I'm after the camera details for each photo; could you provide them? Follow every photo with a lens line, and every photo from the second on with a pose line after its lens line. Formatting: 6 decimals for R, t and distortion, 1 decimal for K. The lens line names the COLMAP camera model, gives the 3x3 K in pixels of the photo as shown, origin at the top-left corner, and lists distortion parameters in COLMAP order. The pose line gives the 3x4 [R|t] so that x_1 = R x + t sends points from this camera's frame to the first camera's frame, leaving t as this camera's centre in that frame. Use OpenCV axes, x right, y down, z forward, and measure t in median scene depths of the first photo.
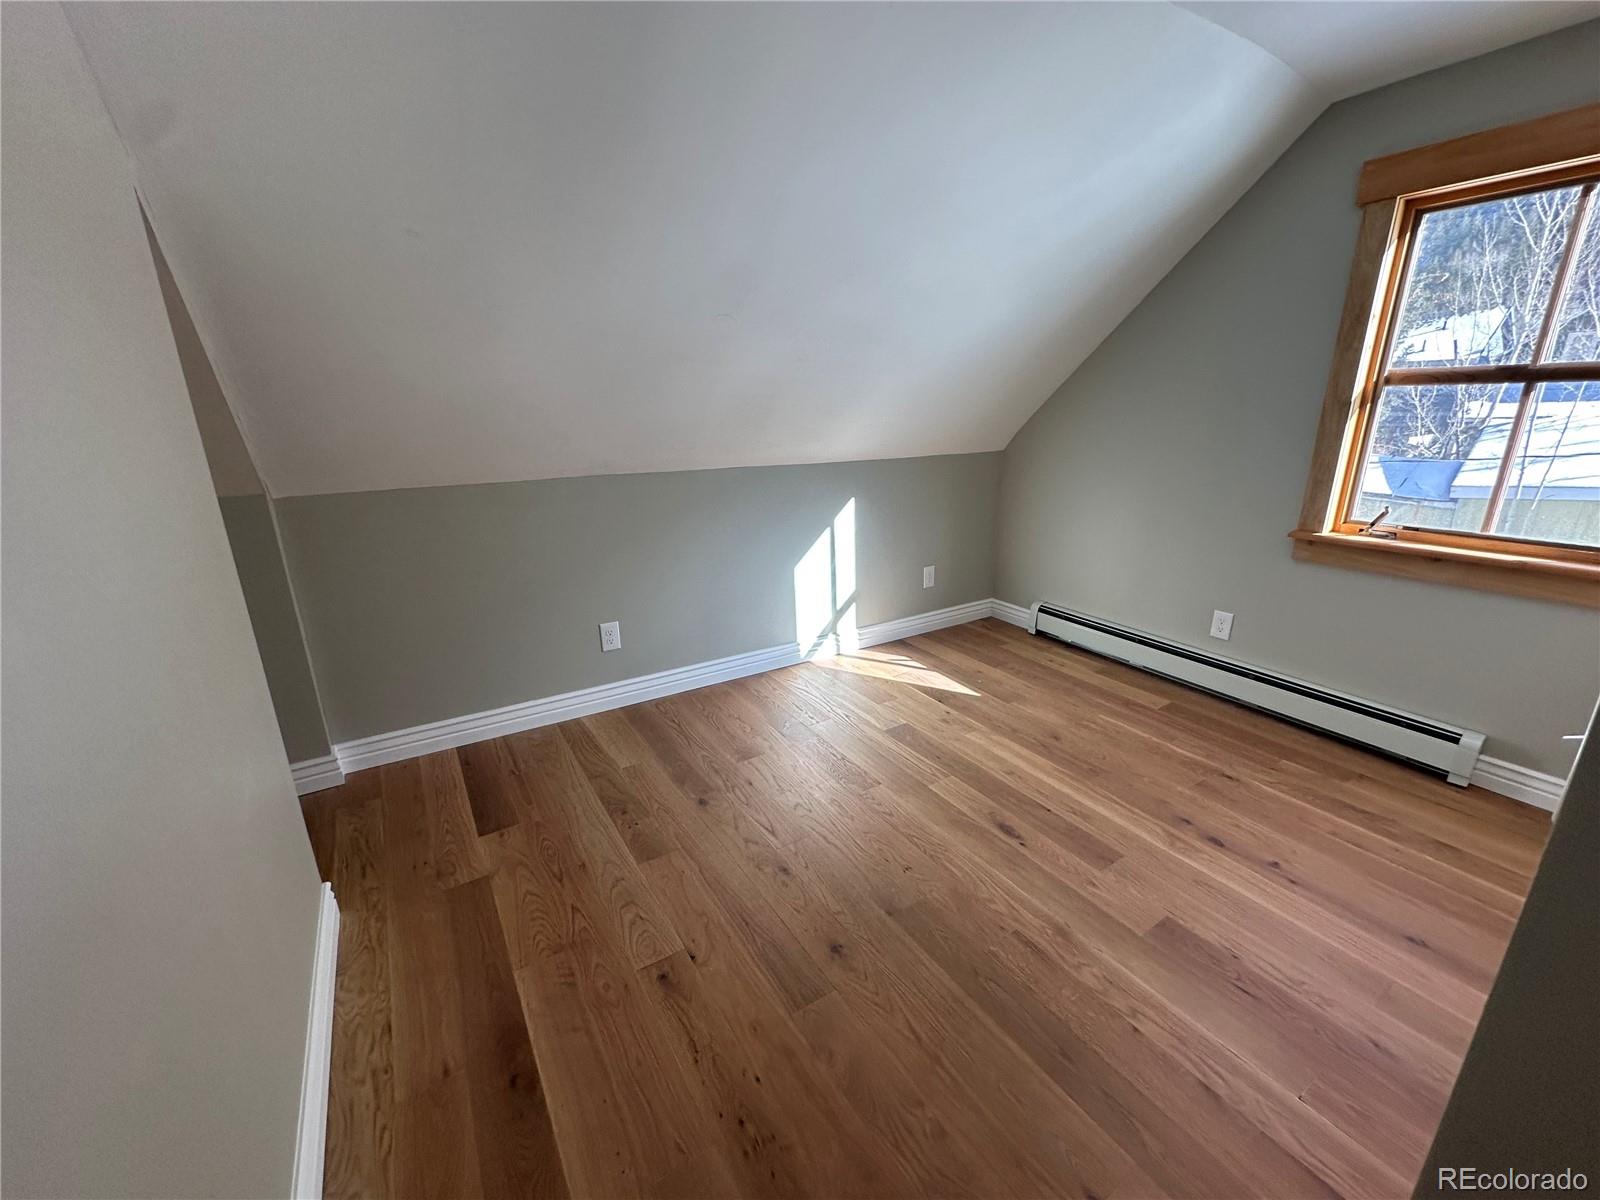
lens RADIAL K [[652.6, 0, 800.0], [0, 652.6, 603.7], [0, 0, 1]] dist [-0.001063, -0.000458]
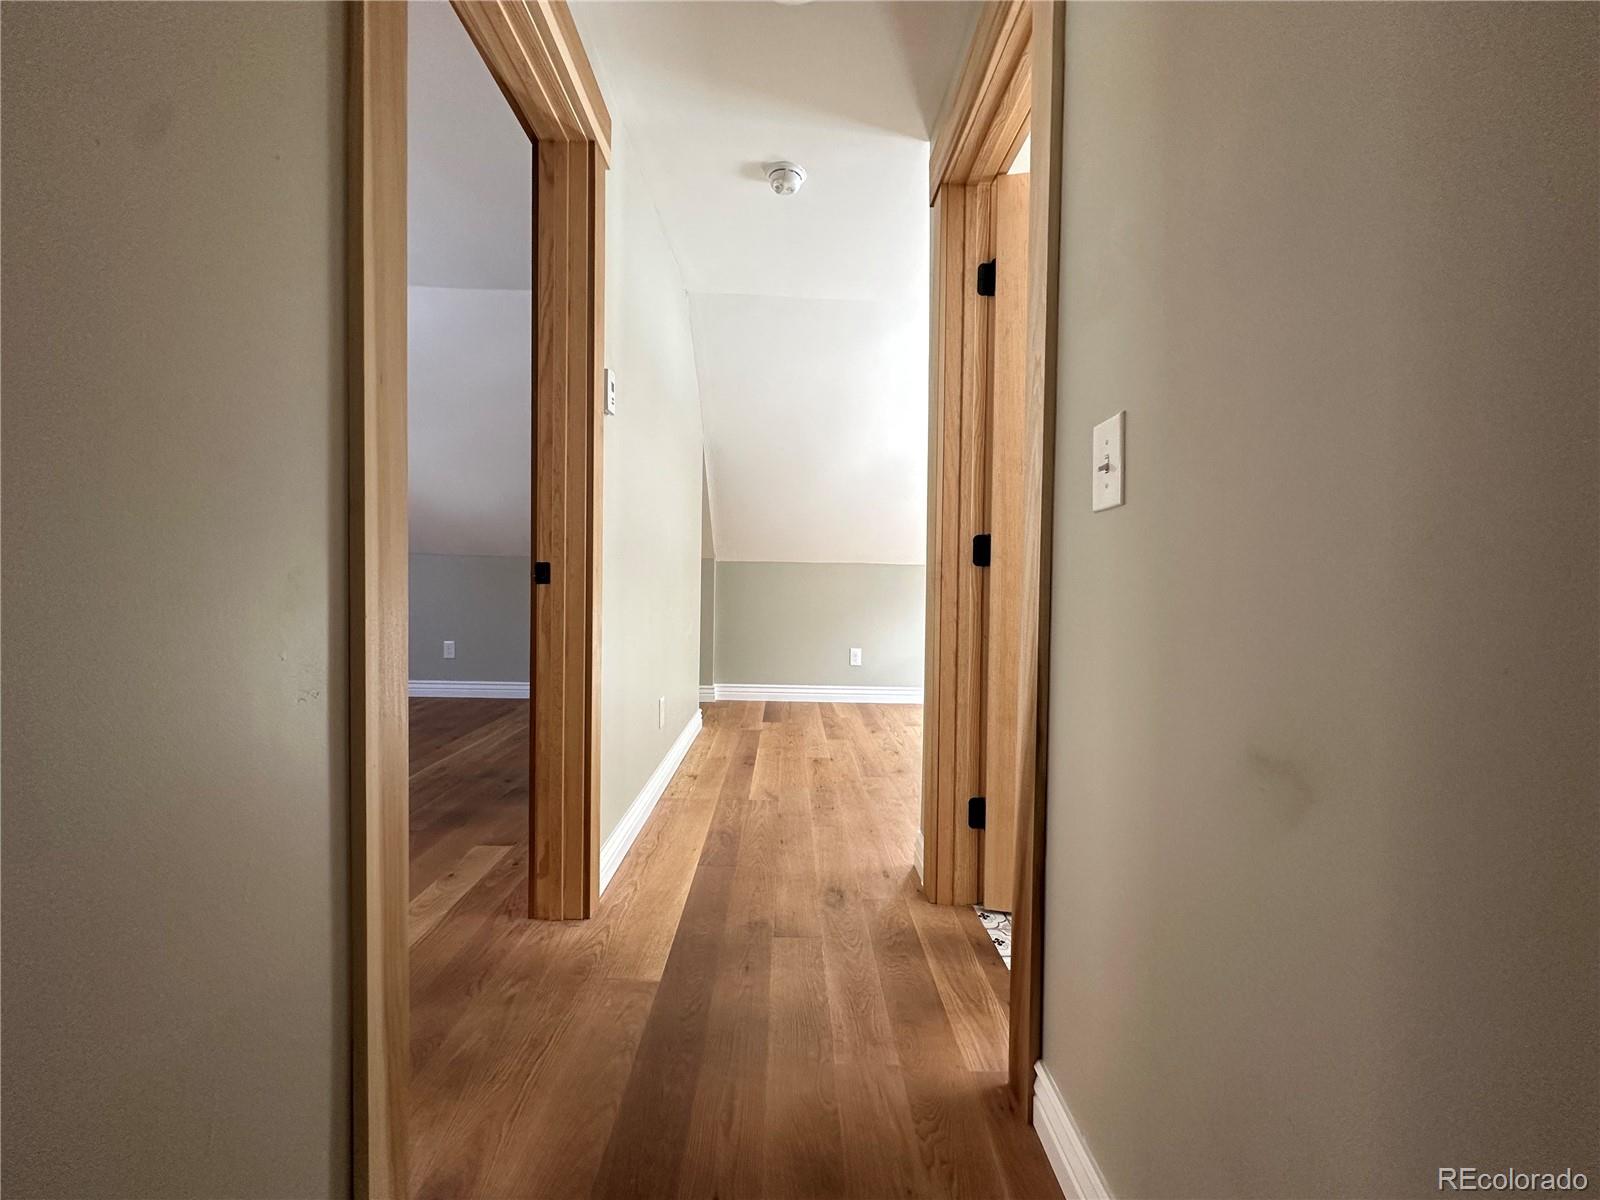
lens RADIAL K [[652.6, 0, 800.0], [0, 652.6, 603.7], [0, 0, 1]] dist [-0.001063, -0.000458]
pose [[0.851859, 0.037306, -0.522441, 0.567971], [-0.177914, 0.958762, -0.221633, 0.387182], [0.492628, 0.281750, 0.823368, -0.617019]]
